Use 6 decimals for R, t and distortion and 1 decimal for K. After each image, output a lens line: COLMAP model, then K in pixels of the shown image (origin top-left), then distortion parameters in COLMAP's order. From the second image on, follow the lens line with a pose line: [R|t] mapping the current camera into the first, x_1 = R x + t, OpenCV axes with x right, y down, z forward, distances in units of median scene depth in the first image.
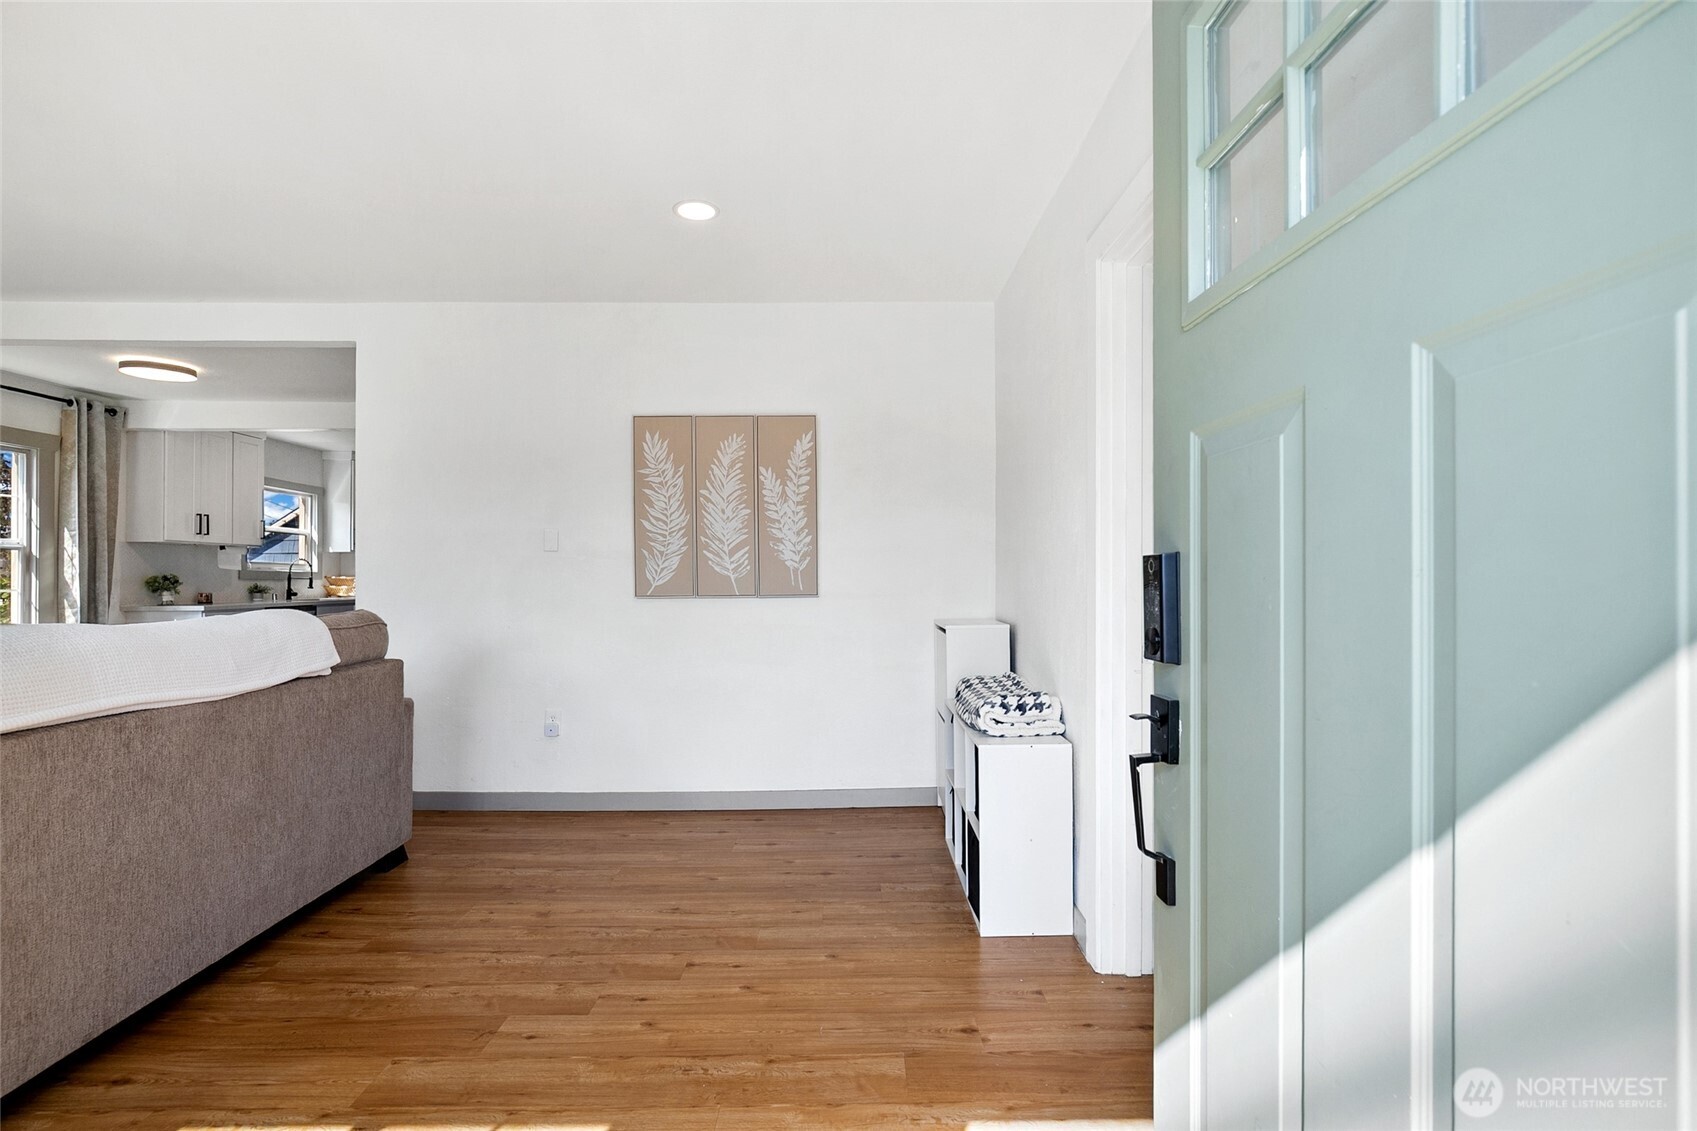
lens RADIAL K [[796.0, 0, 848.0], [0, 796.0, 565.1], [0, 0, 1]] dist [-0.011546, -0.000388]
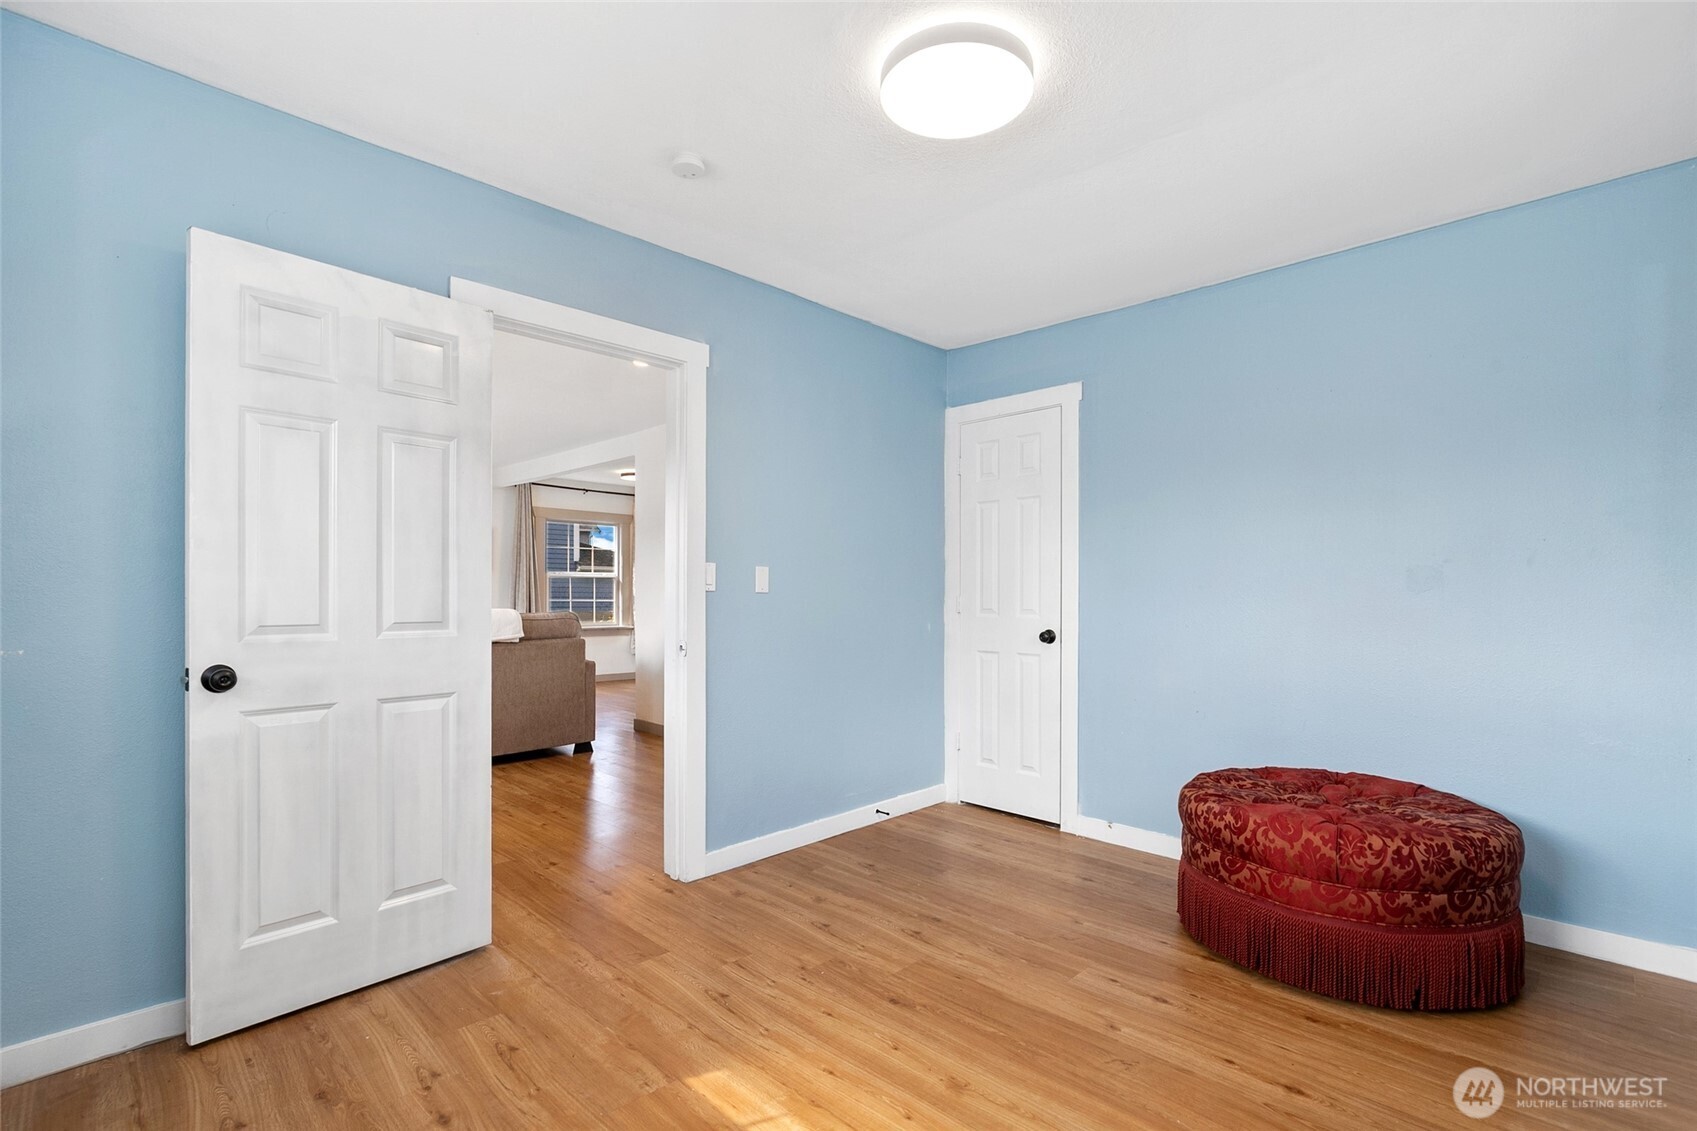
lens RADIAL K [[796.0, 0, 845.6], [0, 796.0, 577.7], [0, 0, 1]] dist [-0.011546, -0.000388]
pose [[0.693241, -0.011428, -0.720615, 0.736343], [0.006846, 0.999934, -0.009272, -0.000209], [0.720673, 0.001494, 0.693273, 0.113838]]
